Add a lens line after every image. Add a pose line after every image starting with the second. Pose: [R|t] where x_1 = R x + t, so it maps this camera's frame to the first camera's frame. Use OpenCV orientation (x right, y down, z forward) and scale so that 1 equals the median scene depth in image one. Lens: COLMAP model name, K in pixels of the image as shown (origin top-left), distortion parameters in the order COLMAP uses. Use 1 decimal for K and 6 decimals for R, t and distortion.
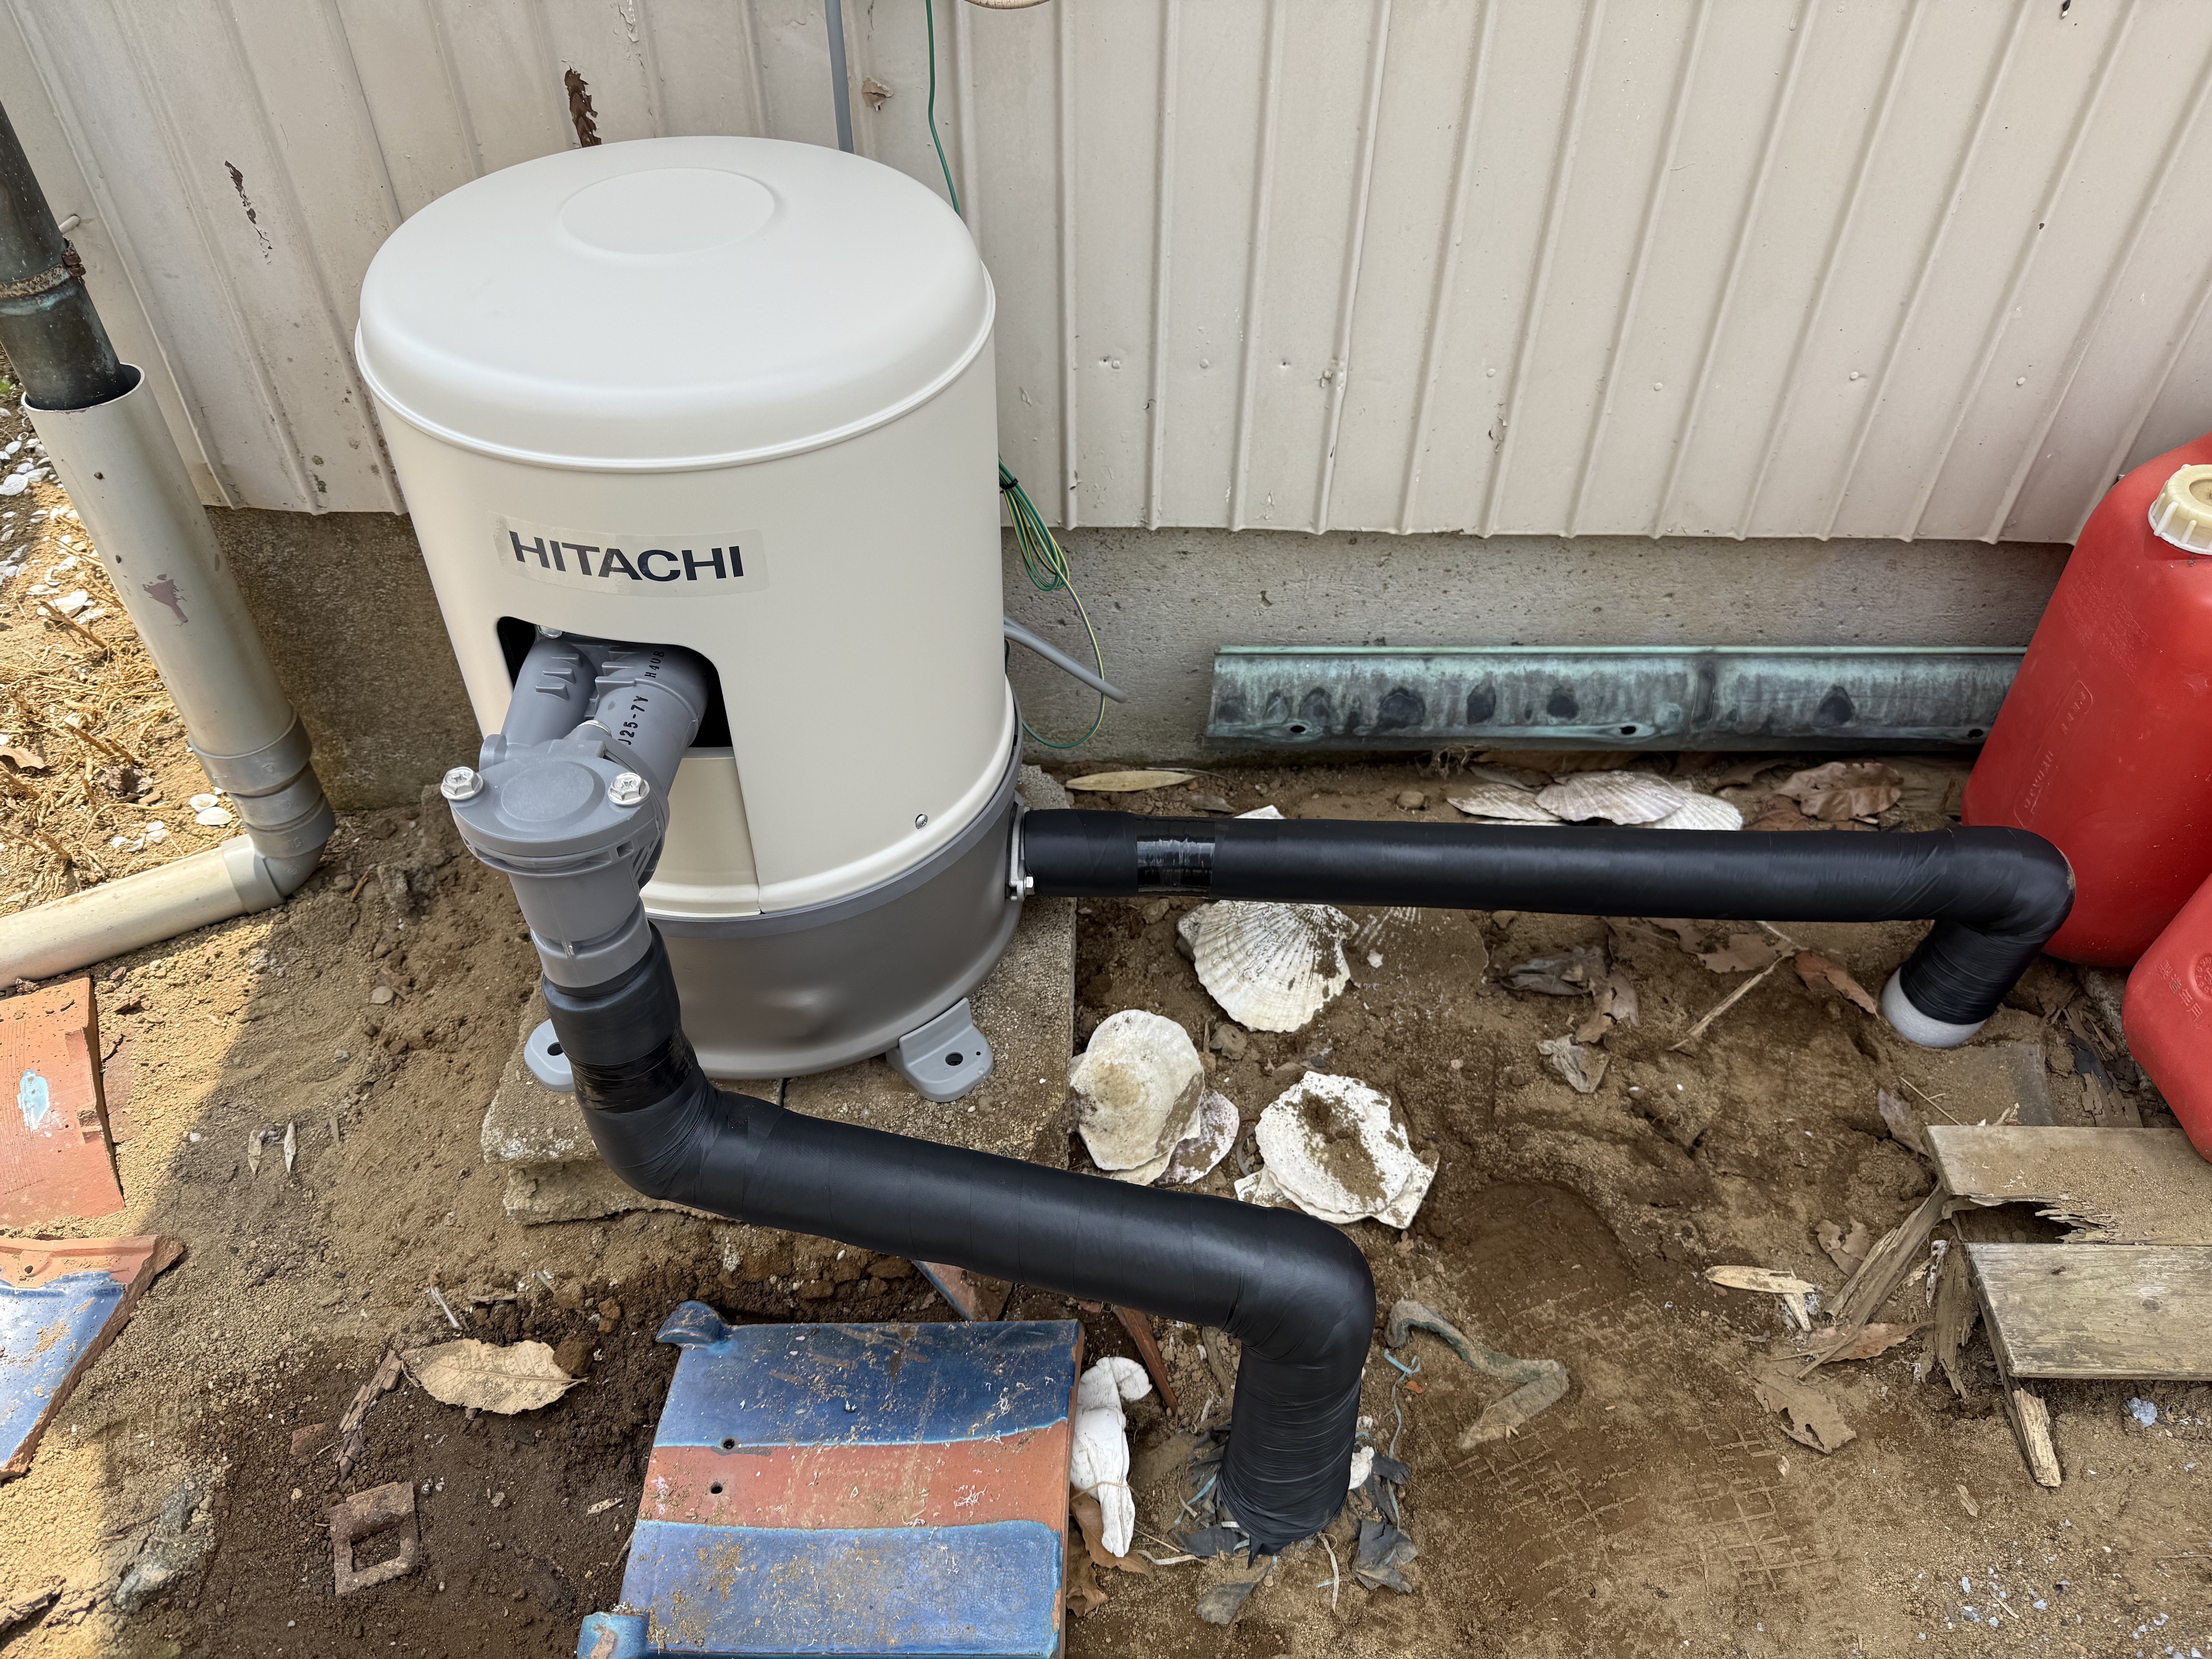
lens RADIAL K [[1594.8, 0, 1094.0], [0, 1594.8, 833.2], [0, 0, 1]] dist [-0.005970, -0.008594]
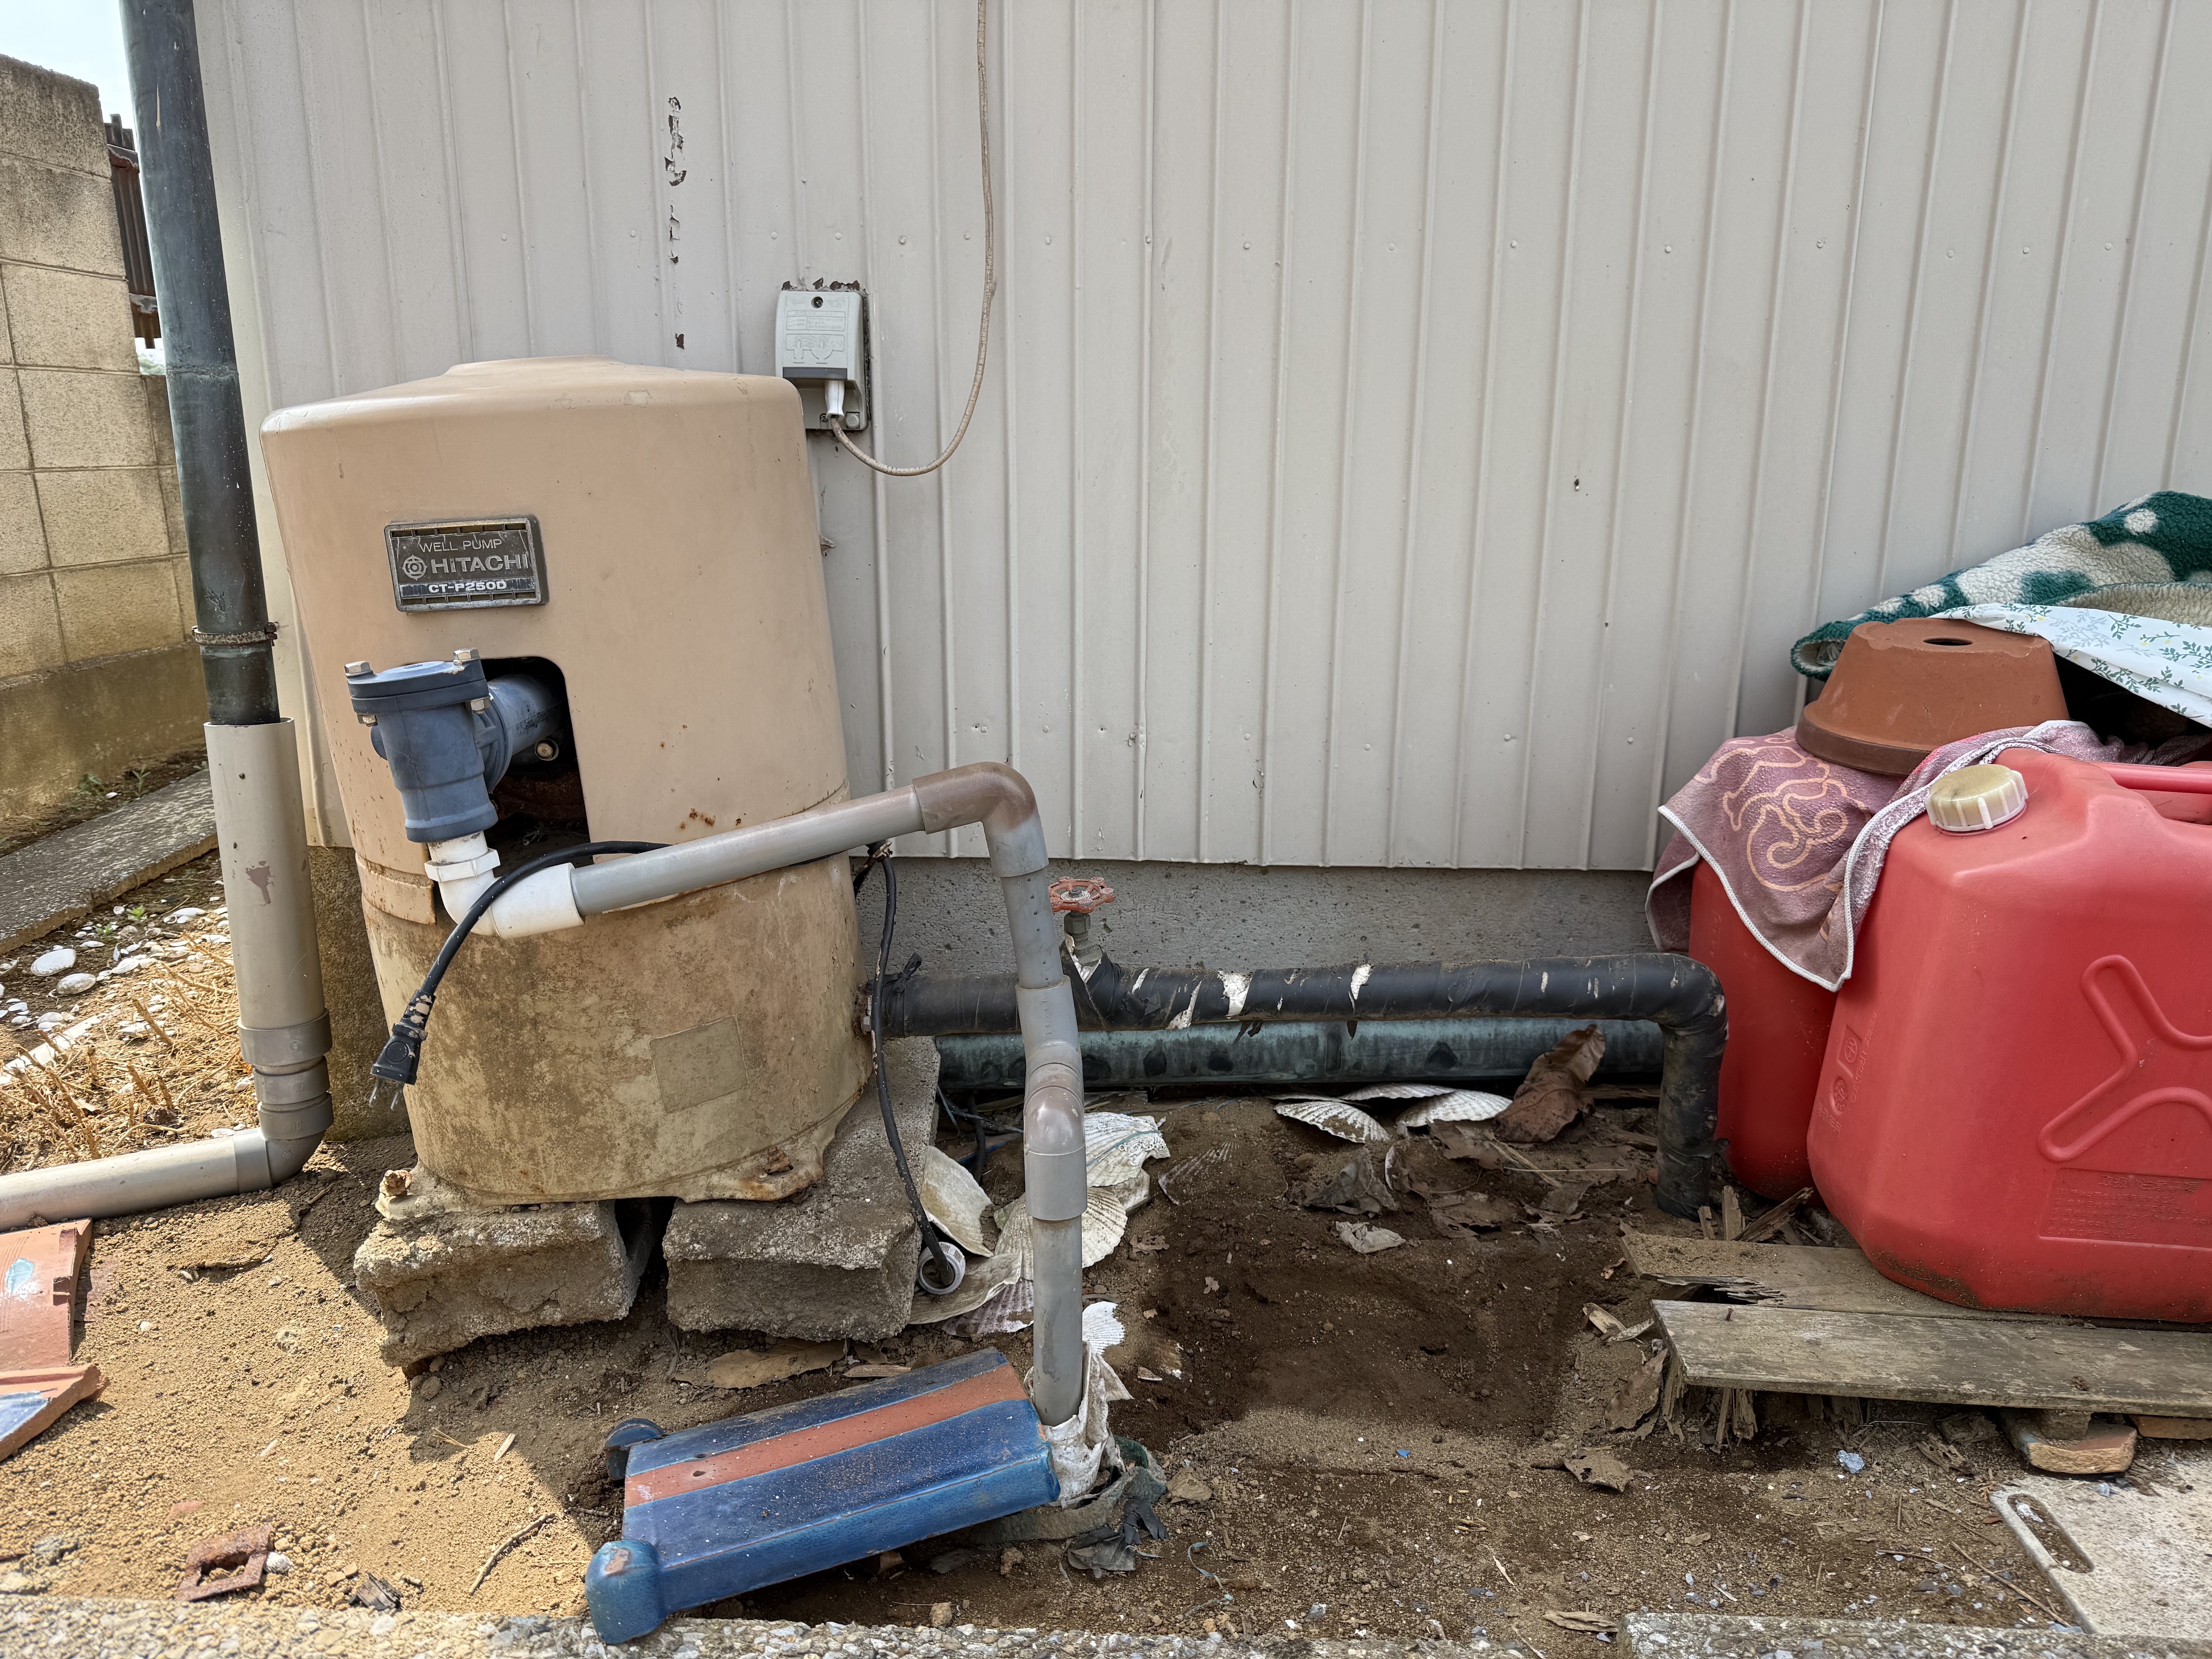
lens RADIAL K [[1504.9, 0, 1121.2], [0, 1504.9, 762.2], [0, 0, 1]] dist [0.011957, -0.003619]
pose [[1.000000, 0.000917, 0.000130, 0.138825], [-0.000717, 0.855323, -0.518095, 0.433213], [-0.000586, 0.518095, 0.855323, -0.135880]]
